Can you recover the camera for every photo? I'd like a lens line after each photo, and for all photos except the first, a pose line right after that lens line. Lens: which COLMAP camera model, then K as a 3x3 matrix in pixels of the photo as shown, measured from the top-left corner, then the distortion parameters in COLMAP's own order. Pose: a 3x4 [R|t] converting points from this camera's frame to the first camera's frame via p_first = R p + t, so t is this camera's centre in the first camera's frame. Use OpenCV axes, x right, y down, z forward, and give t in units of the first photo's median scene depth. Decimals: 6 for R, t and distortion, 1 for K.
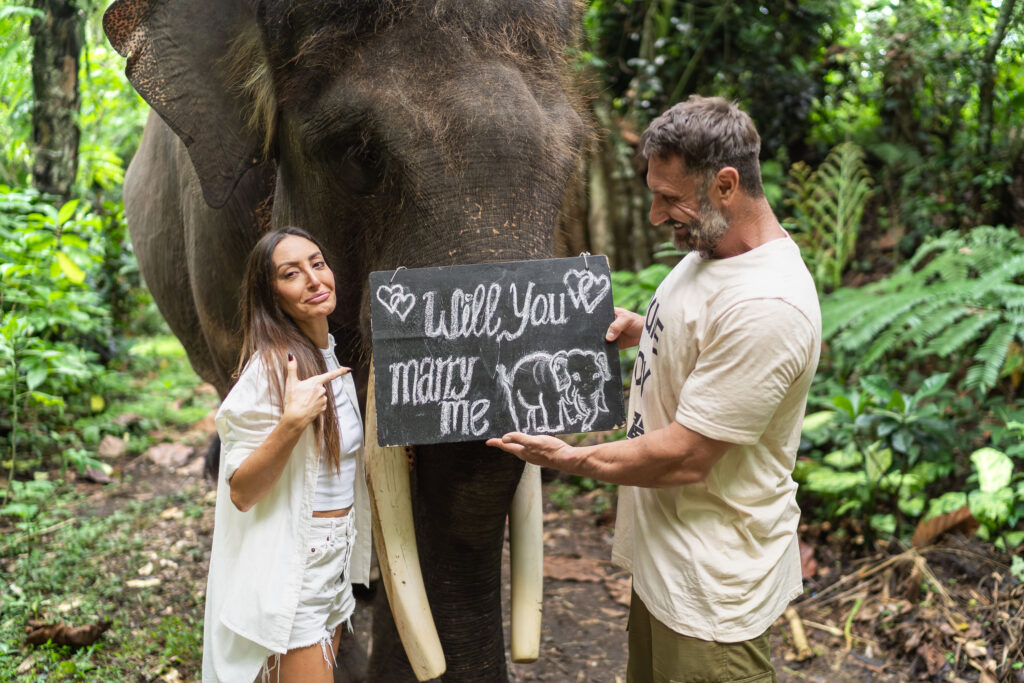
lens RADIAL K [[975.5, 0, 531.4], [0, 975.5, 375.2], [0, 0, 1]] dist [-0.006798, -0.002733]
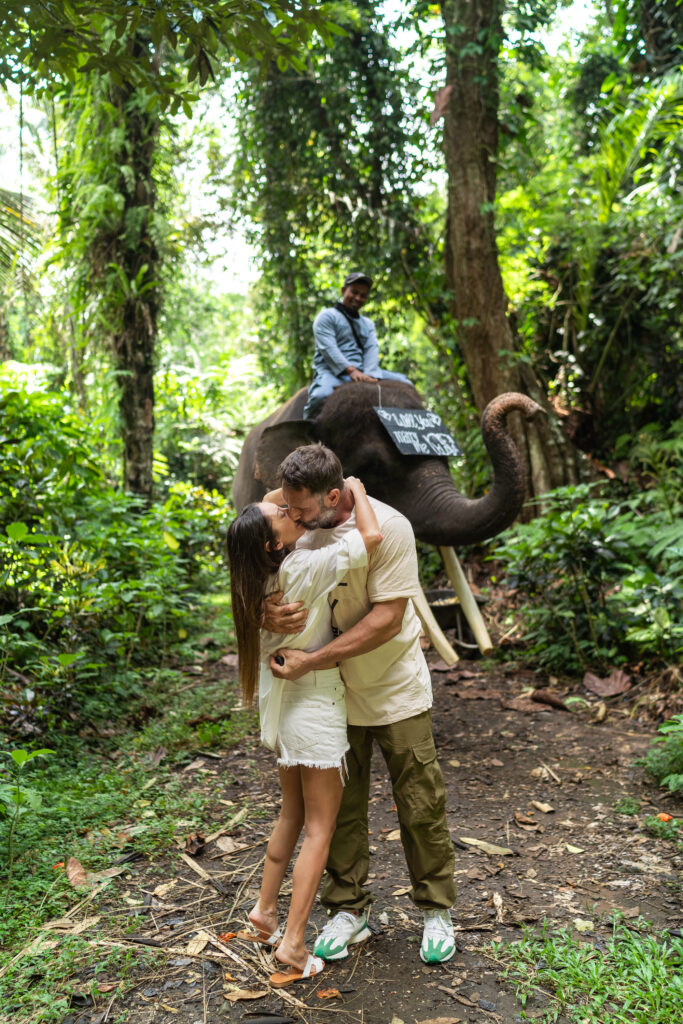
lens RADIAL K [[996.1, 0, 347.5], [0, 996.1, 513.6], [0, 0, 1]] dist [0.010843, 0.010707]
pose [[0.980223, -0.075219, -0.183045, 0.116986], [0.051777, 0.990209, -0.129638, 0.078829], [0.191004, 0.117597, 0.974520, -0.596017]]
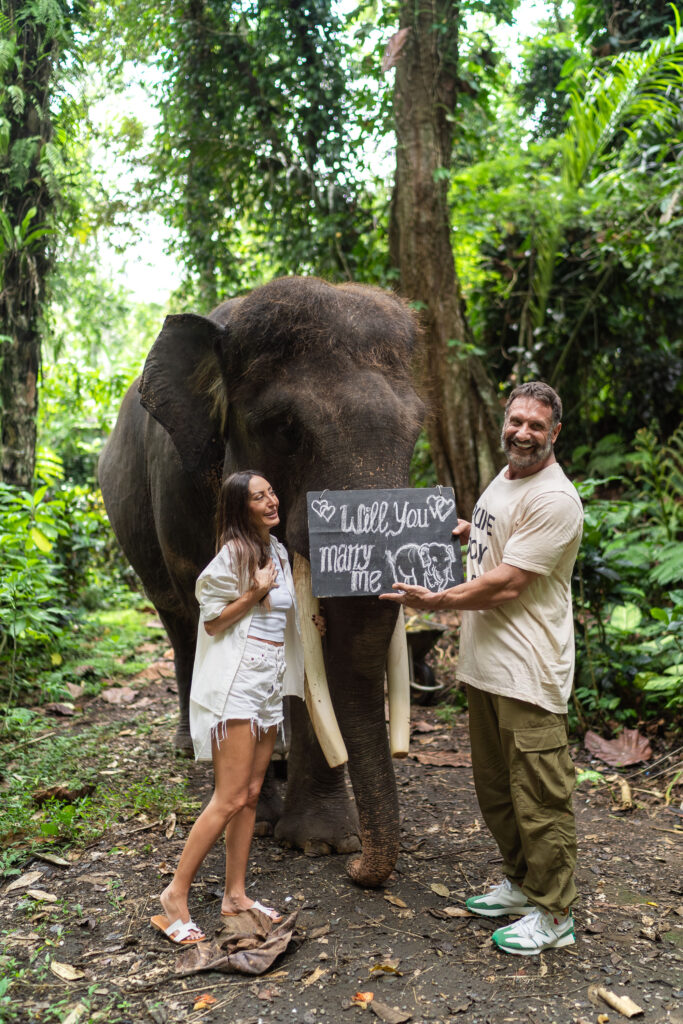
lens RADIAL K [[991.1, 0, 341.5], [0, 991.1, 512.0], [0, 0, 1]] dist [0.010986, 0.008073]
pose [[0.994379, -0.039545, -0.098219, 0.027141], [0.024267, 0.988063, -0.152129, 0.060535], [0.103063, 0.148890, 0.983468, -0.222123]]
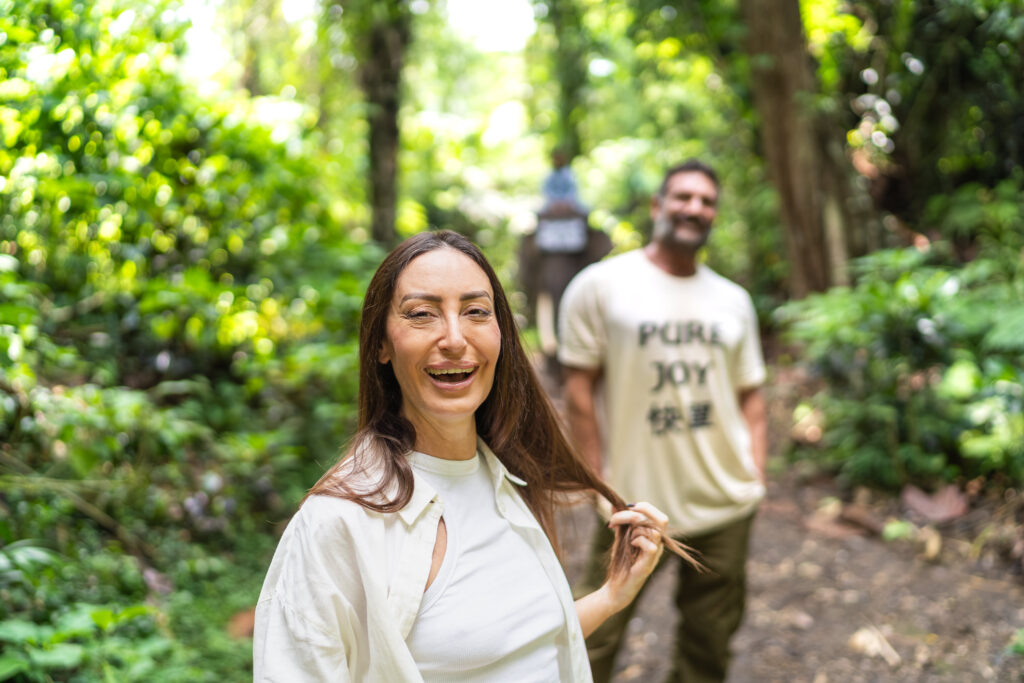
lens RADIAL K [[996.1, 0, 512.0], [0, 996.1, 341.5], [0, 0, 1]] dist [0.010843, 0.010707]
pose [[0.959698, -0.019364, -0.280364, 0.065794], [0.000408, 0.997718, -0.067513, 0.047865], [0.281032, 0.064678, 0.957517, -0.337756]]
